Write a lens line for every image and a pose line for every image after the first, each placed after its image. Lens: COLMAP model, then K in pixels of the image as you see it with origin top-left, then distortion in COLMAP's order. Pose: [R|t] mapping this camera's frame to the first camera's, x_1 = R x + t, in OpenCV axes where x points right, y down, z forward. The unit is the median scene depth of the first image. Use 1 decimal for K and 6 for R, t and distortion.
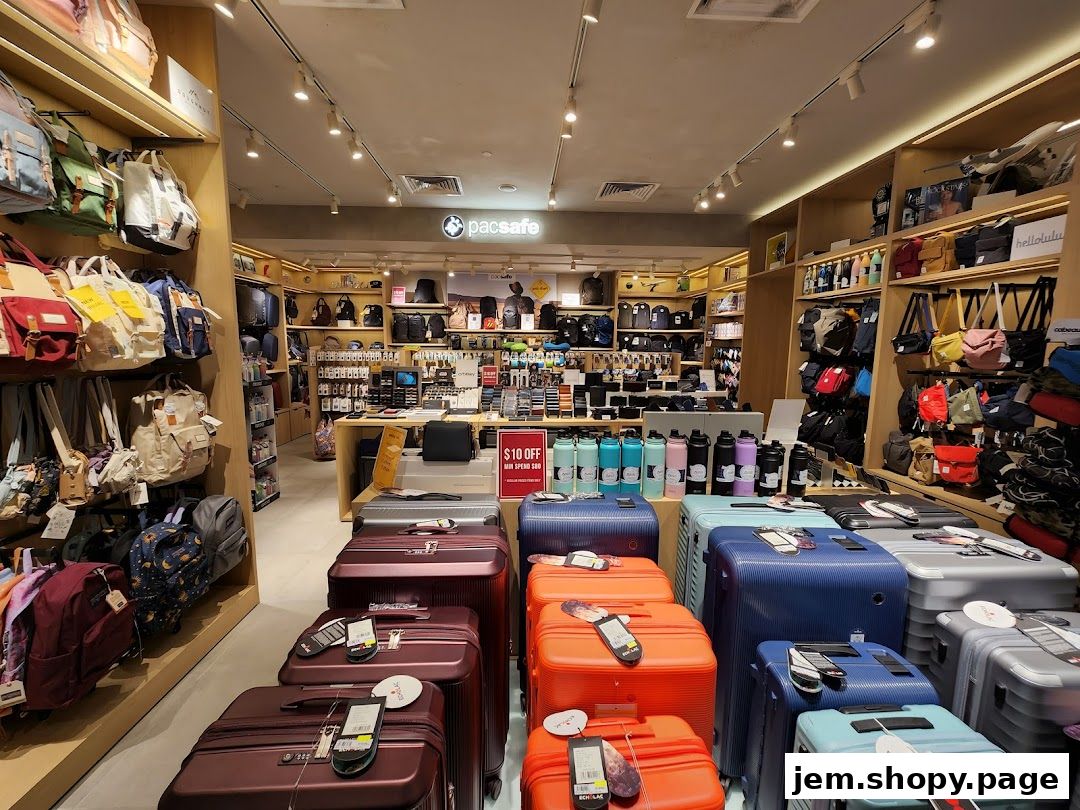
lens RADIAL K [[441.0, 0, 538.6], [0, 441.0, 402.9], [0, 0, 1]] dist [-0.001291, 0.000126]
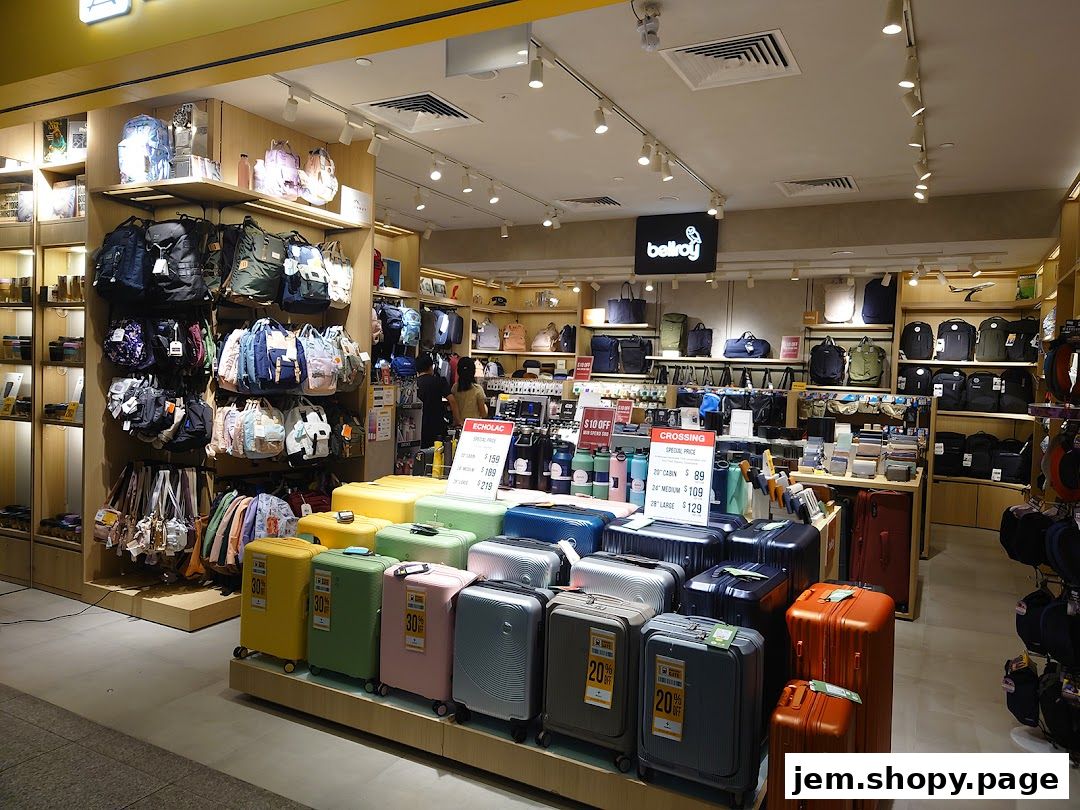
lens RADIAL K [[761.5, 0, 534.7], [0, 761.5, 393.3], [0, 0, 1]] dist [0.078236, -0.088294]
pose [[0.860114, 0.040359, -0.508502, 0.585710], [-0.096060, 0.991845, -0.083761, 0.056423], [0.500975, 0.120890, 0.856977, -0.459940]]
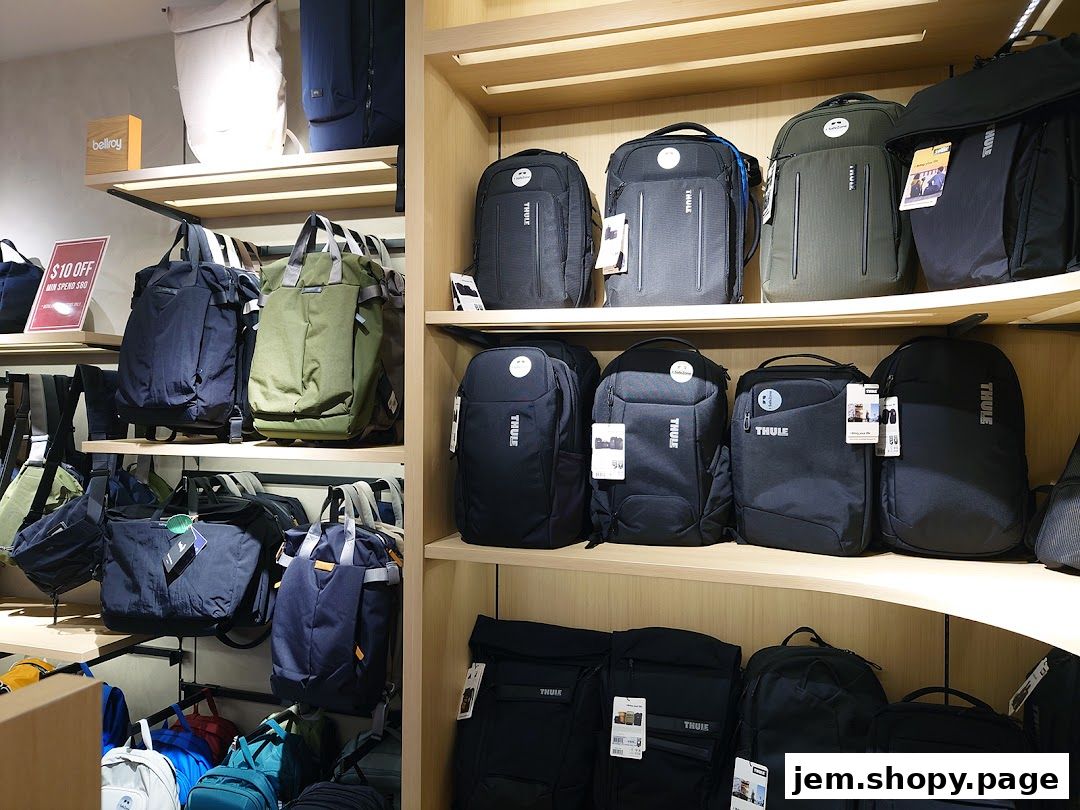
lens RADIAL K [[779.6, 0, 540.0], [0, 779.6, 405.0], [0, 0, 1]] dist [0.081901, -0.088136]
pose [[0.940801, 0.000693, -0.338960, 0.574990], [-0.043572, 0.991949, -0.118909, -0.215529], [0.336149, 0.126639, 0.933256, 1.531136]]
